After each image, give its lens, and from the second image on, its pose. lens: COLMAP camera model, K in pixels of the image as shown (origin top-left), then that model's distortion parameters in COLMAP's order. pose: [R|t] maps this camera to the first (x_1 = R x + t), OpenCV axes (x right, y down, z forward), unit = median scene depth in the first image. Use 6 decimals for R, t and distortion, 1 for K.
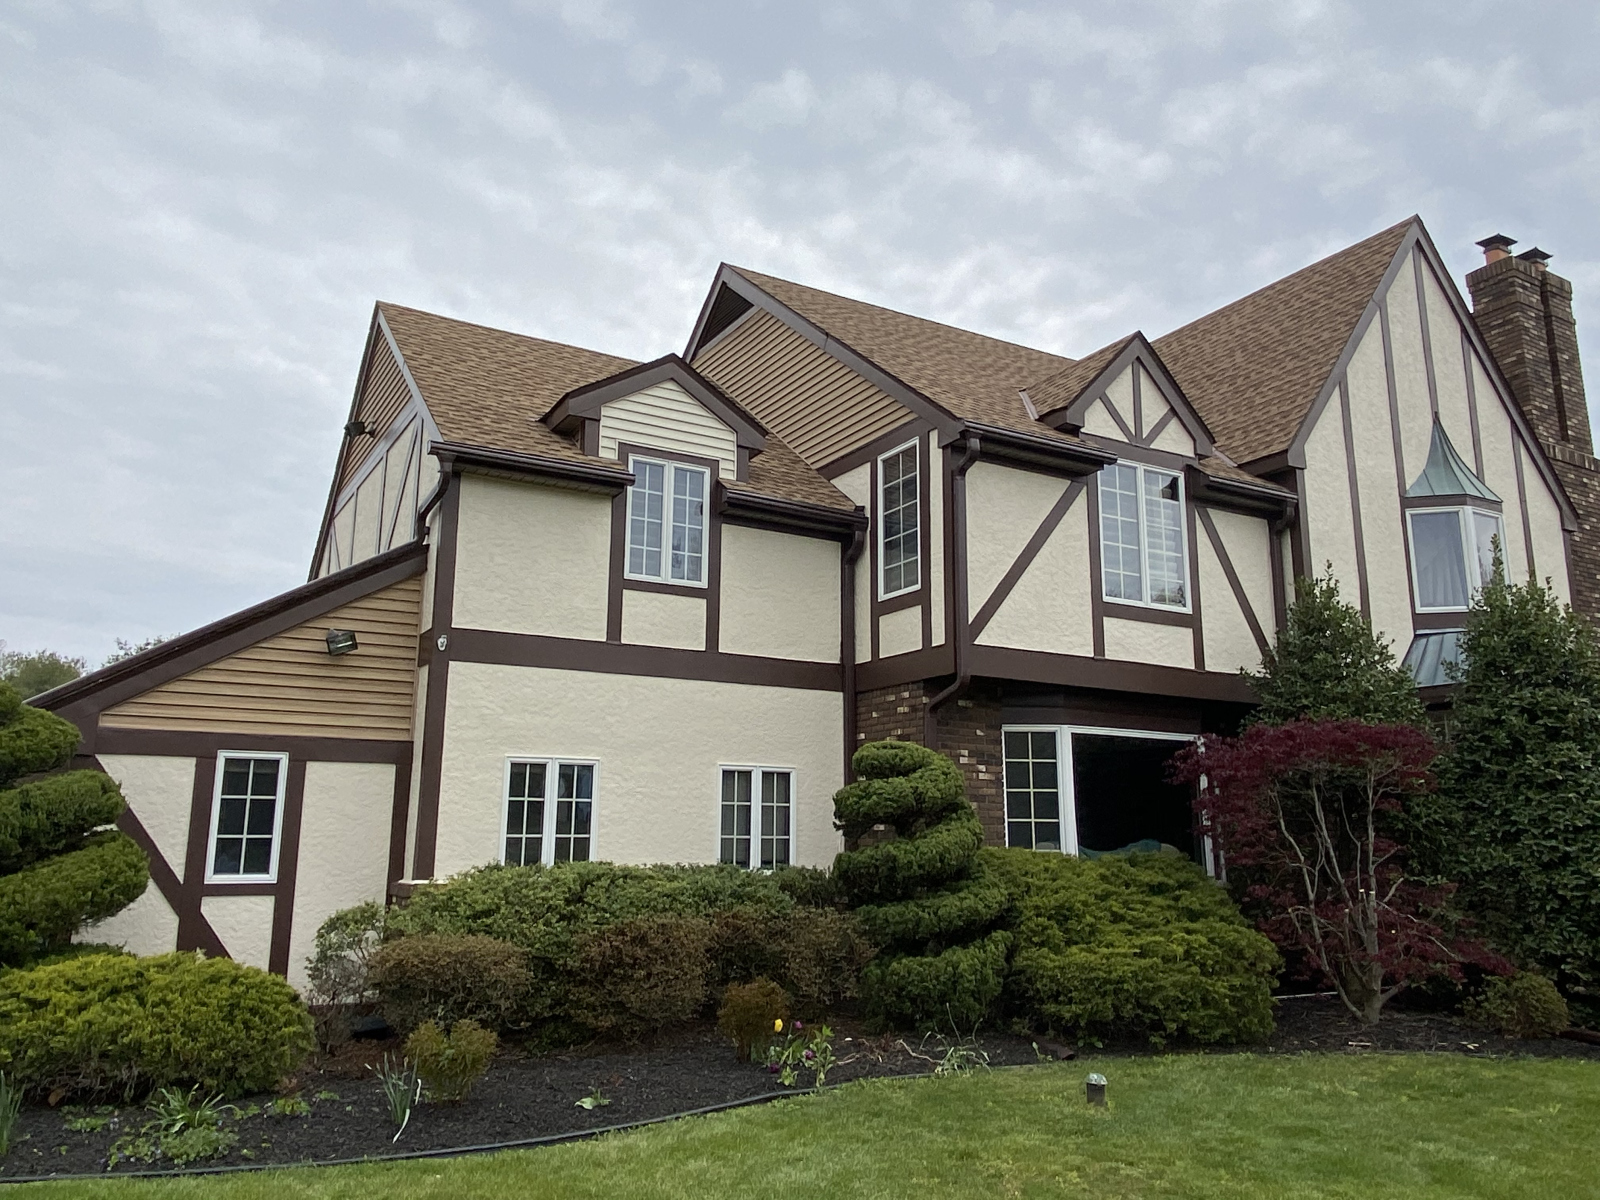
lens RADIAL K [[1152.3, 0, 800.0], [0, 1152.3, 600.0], [0, 0, 1]] dist [0.065307, -0.132130]
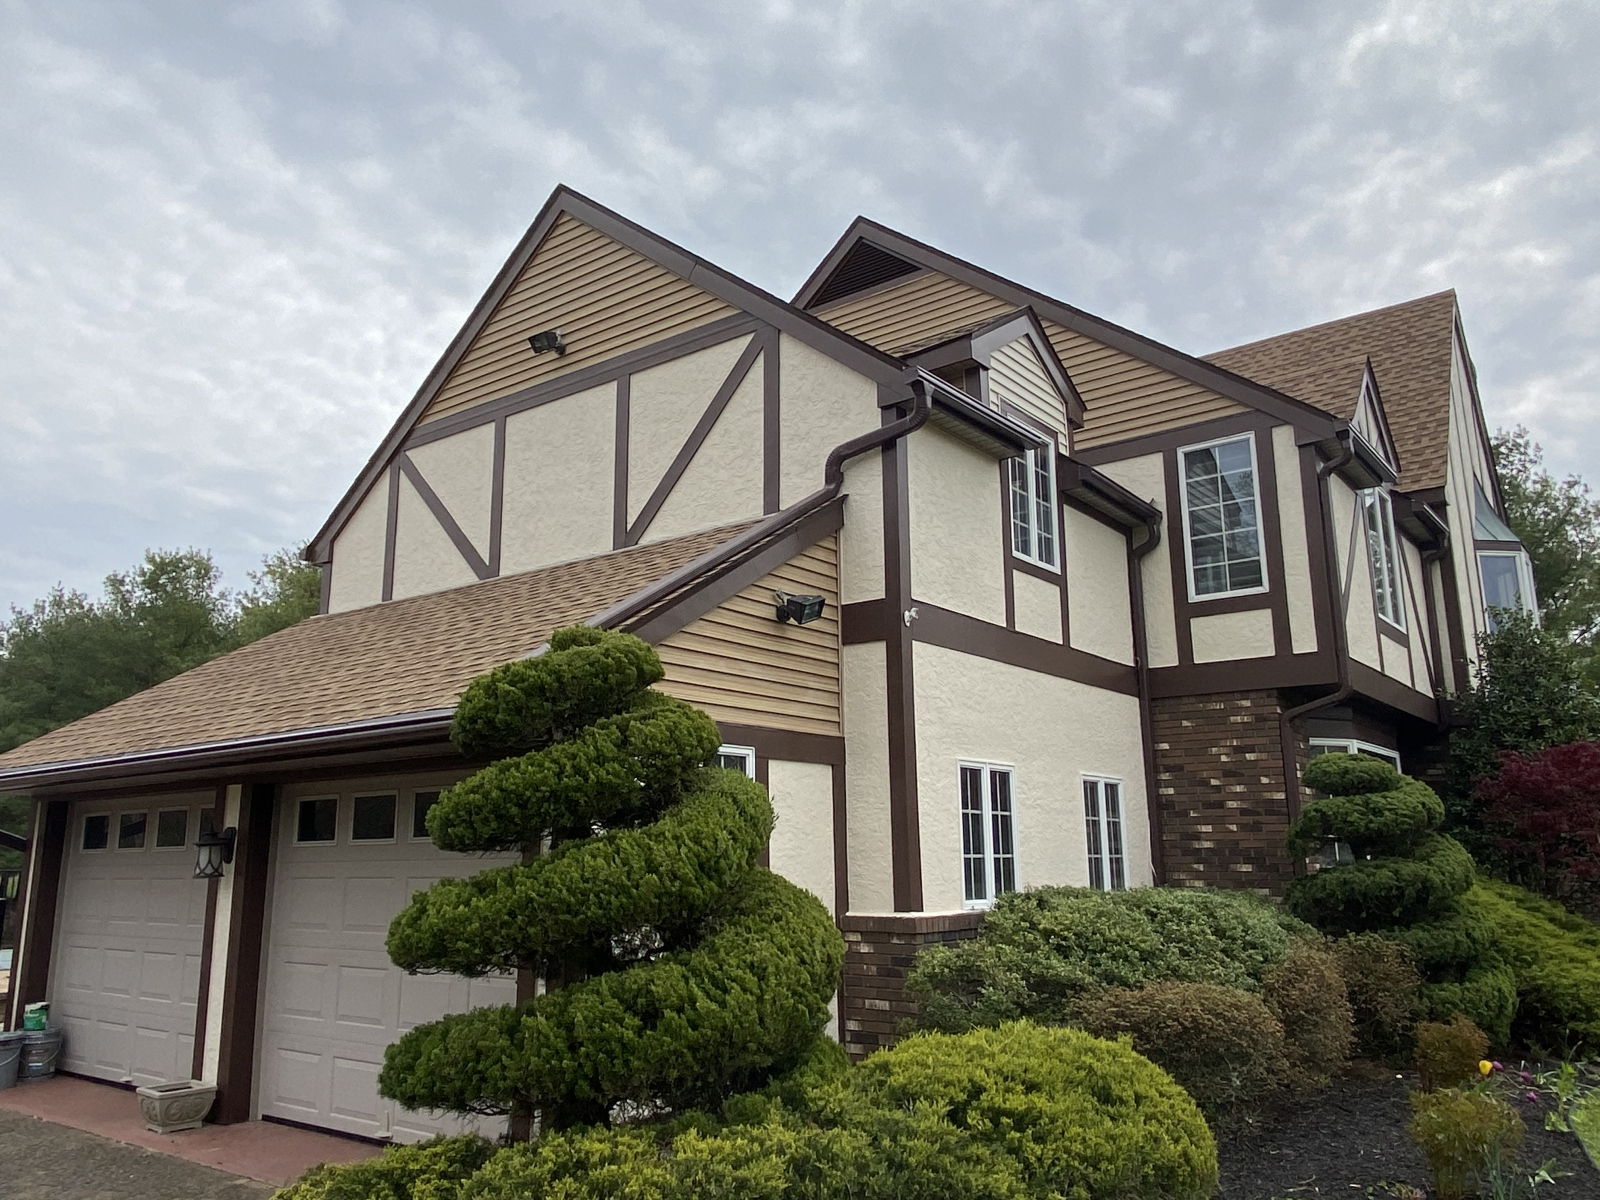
lens RADIAL K [[1204.1, 0, 800.0], [0, 1204.1, 600.0], [0, 0, 1]] dist [0.053695, -0.000807]
pose [[0.924315, 0.068378, 0.375454, -0.624798], [-0.065322, 0.997646, -0.020879, 0.042594], [-0.375998, -0.005227, 0.926606, 0.219373]]
